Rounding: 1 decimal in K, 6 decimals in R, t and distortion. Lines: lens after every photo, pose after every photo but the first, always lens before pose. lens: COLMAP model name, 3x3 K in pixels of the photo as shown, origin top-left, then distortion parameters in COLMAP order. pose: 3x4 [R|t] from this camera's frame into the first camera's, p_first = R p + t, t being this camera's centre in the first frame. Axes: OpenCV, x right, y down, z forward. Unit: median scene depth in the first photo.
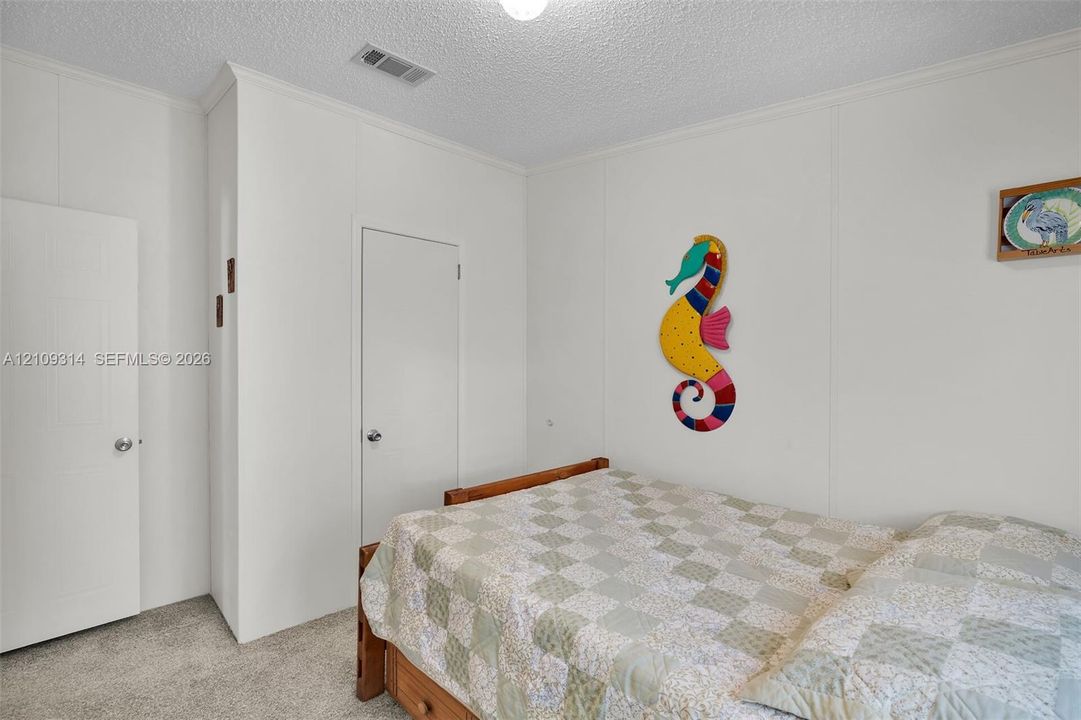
lens RADIAL K [[484.4, 0, 537.4], [0, 484.4, 361.6], [0, 0, 1]] dist [-0.008919, 0.000305]
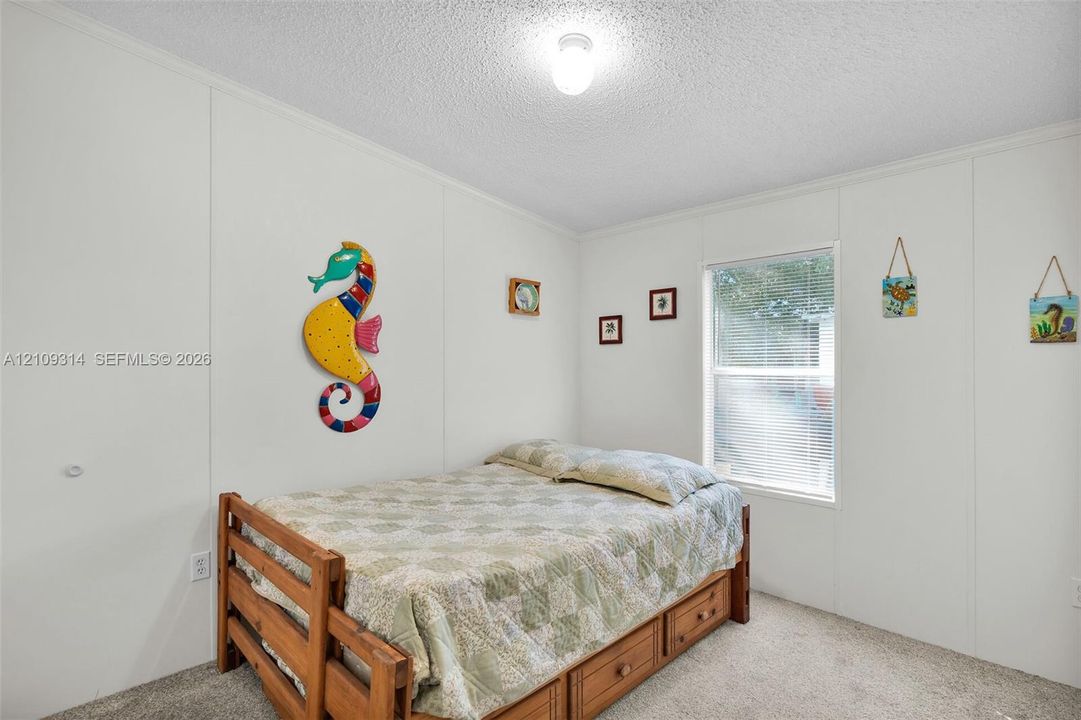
lens RADIAL K [[512.1, 0, 540.5], [0, 512.1, 360.0], [0, 0, 1]] dist [-0.001677, 0.000052]
pose [[0.002316, 0.009100, 0.999956, -0.762599], [-0.000927, 0.999958, -0.009097, 0.000268], [-0.999997, -0.000906, 0.002324, 0.599025]]
